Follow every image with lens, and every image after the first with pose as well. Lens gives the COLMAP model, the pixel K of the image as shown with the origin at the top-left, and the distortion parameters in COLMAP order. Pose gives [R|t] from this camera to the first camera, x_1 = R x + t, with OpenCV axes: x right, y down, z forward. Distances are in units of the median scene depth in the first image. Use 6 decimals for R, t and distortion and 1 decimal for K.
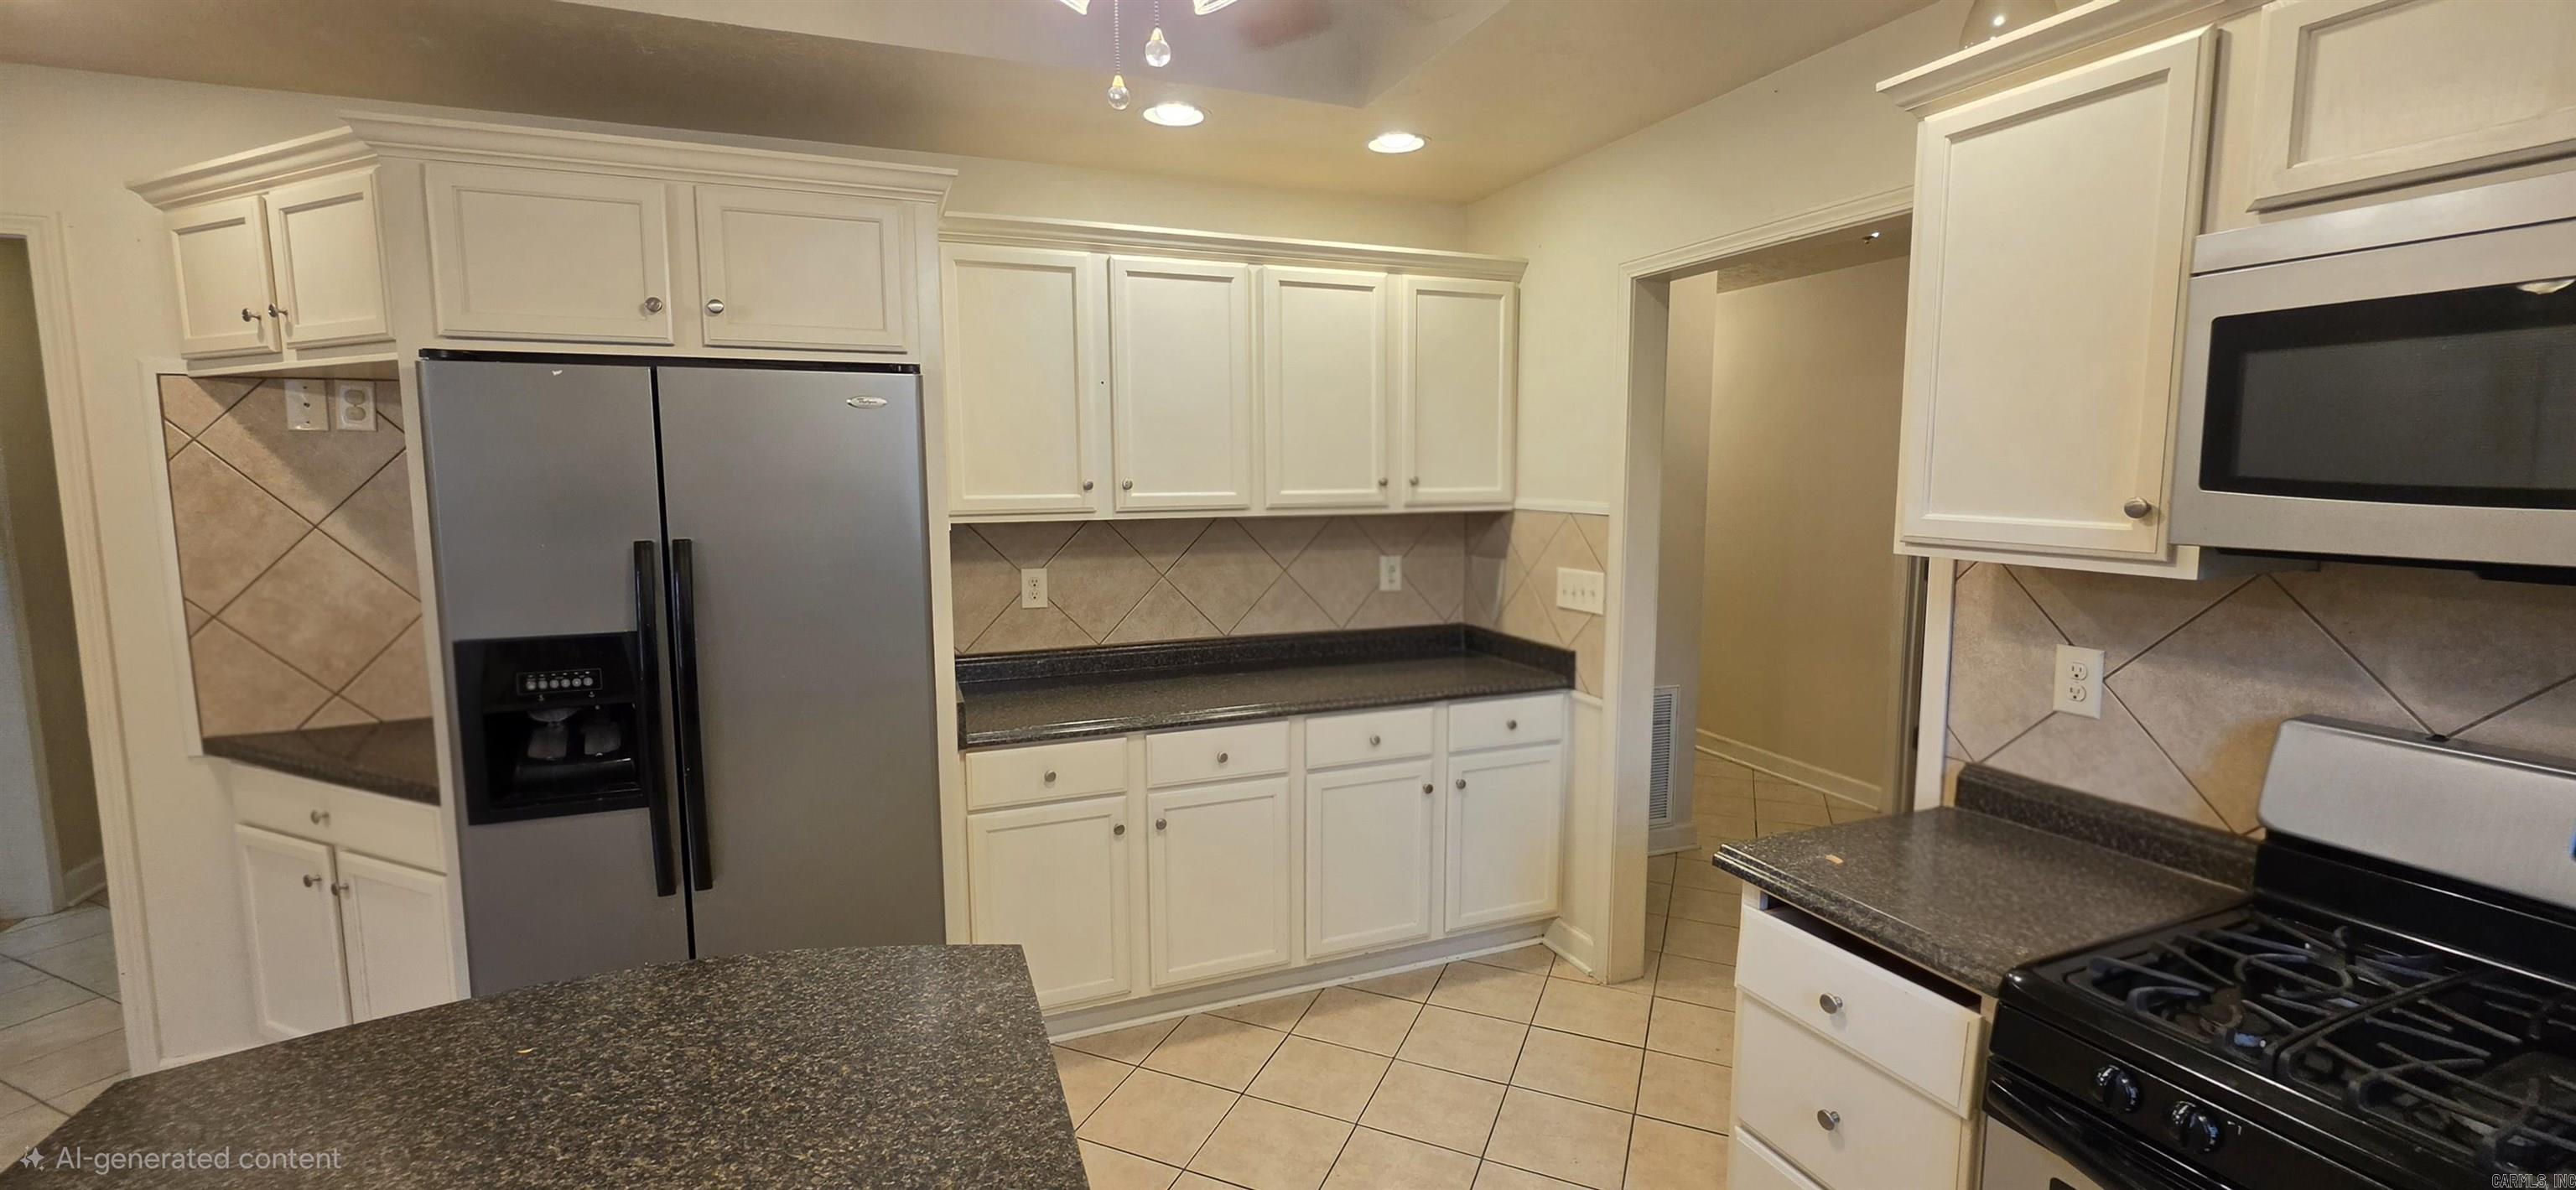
lens RADIAL K [[1050.5, 0, 1289.0], [0, 1050.5, 580.6], [0, 0, 1]] dist [-0.001112, -0.000068]
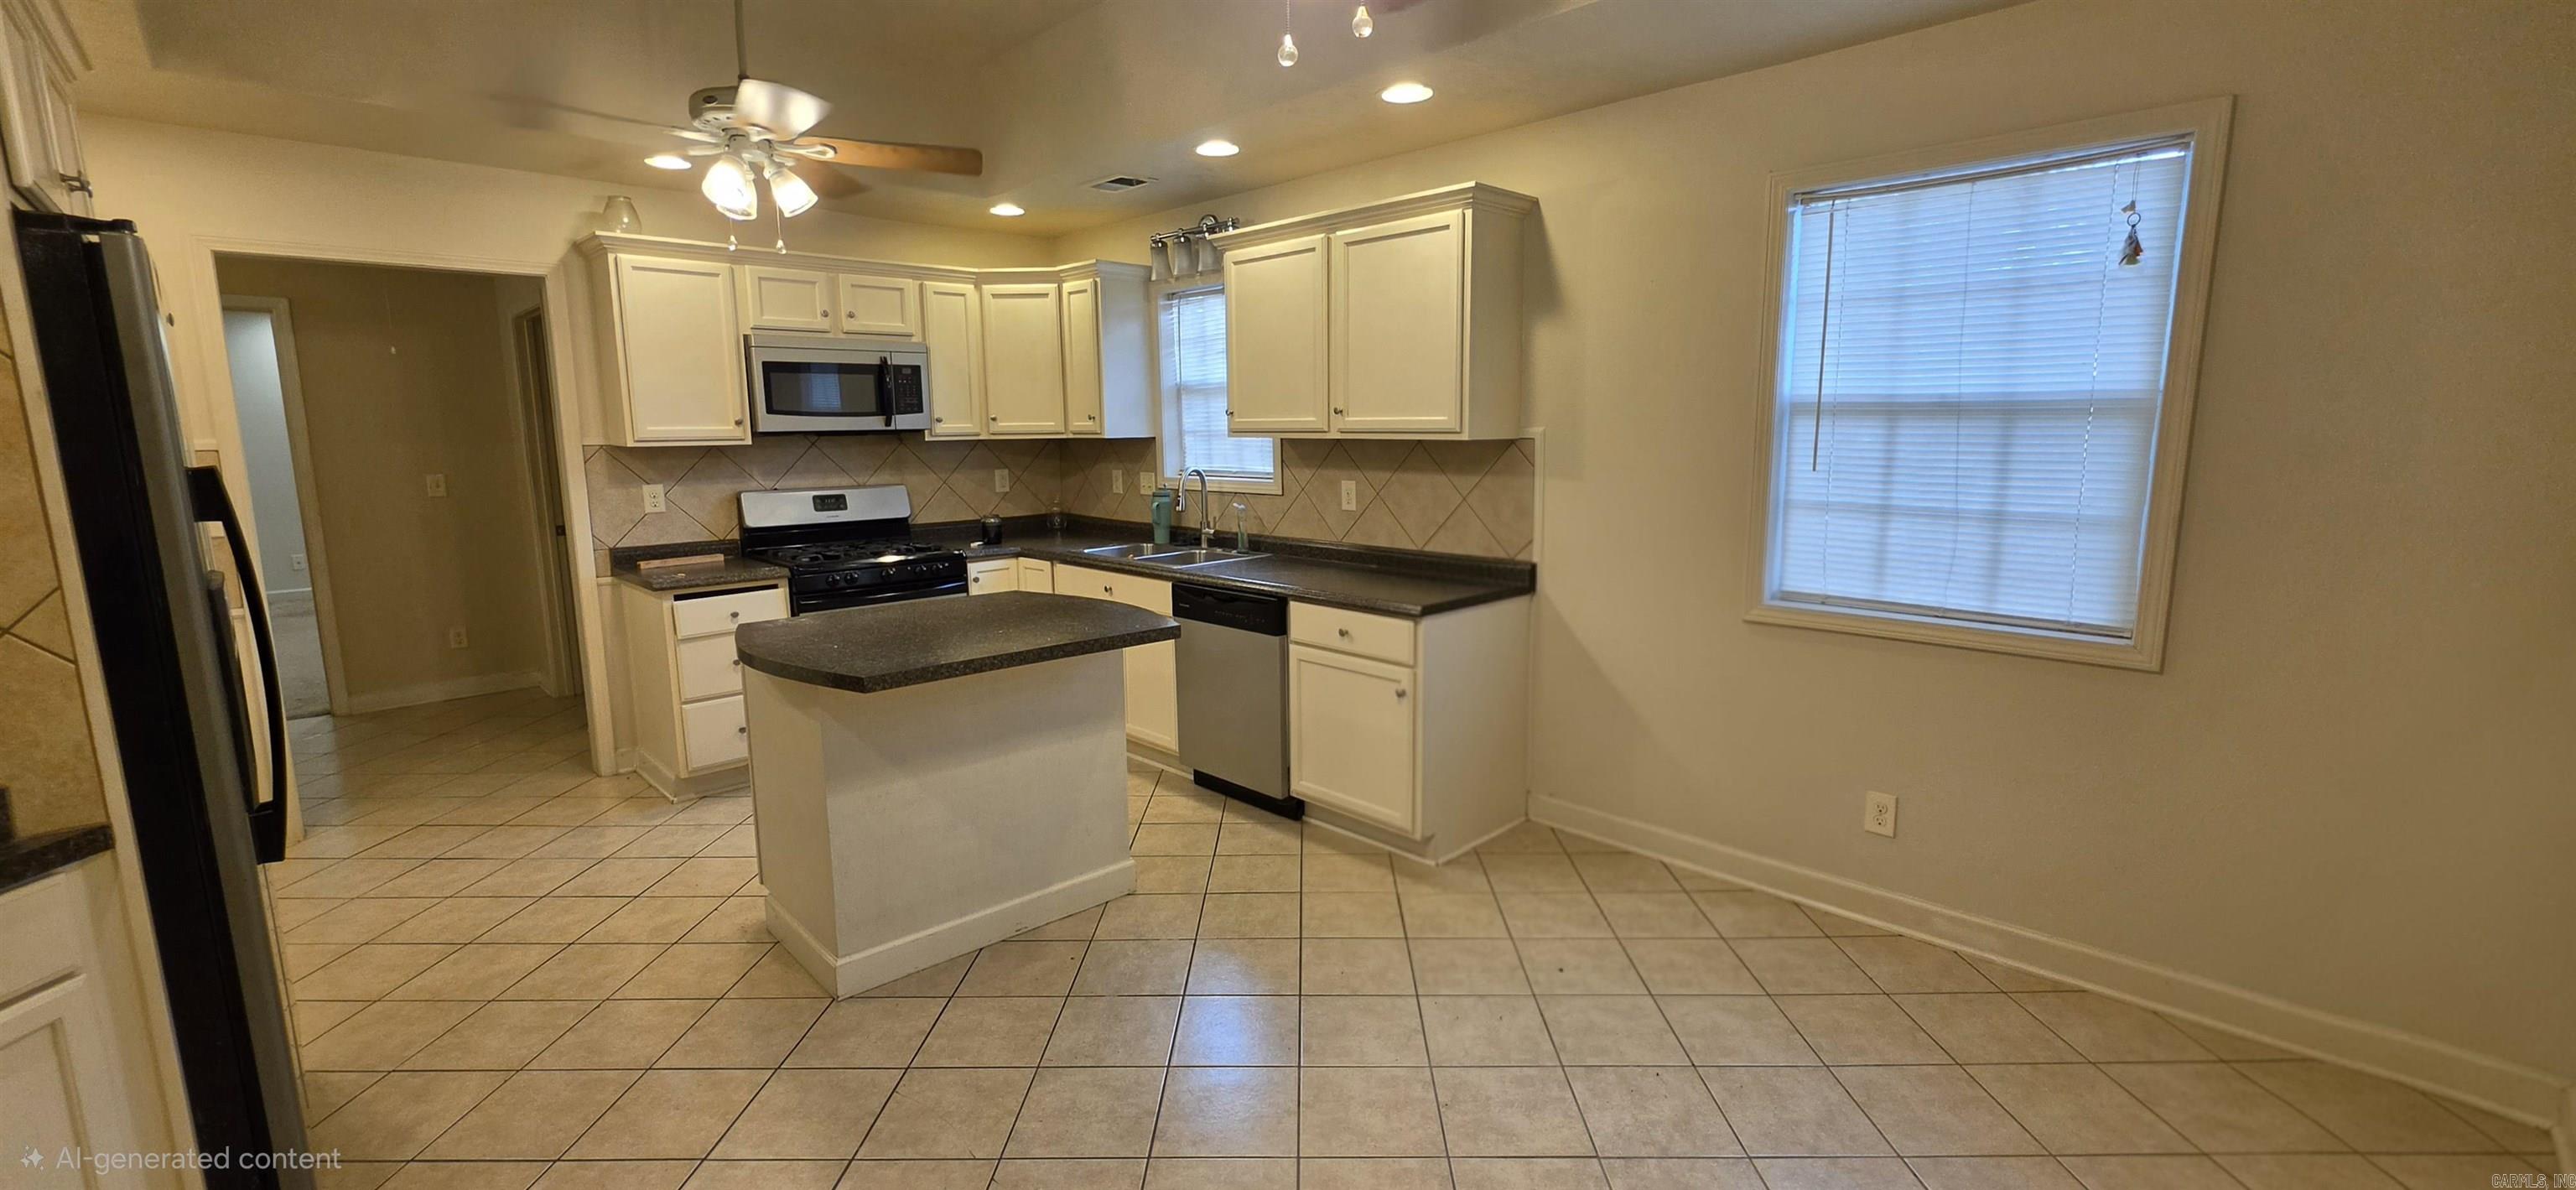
lens RADIAL K [[1050.5, 0, 1284.3], [0, 1050.5, 592.7], [0, 0, 1]] dist [-0.001112, -0.000068]
pose [[-0.376678, -0.142474, 0.915322, -2.060210], [0.115760, 0.973117, 0.199108, -0.007271], [-0.919083, 0.180957, -0.350059, 0.560329]]
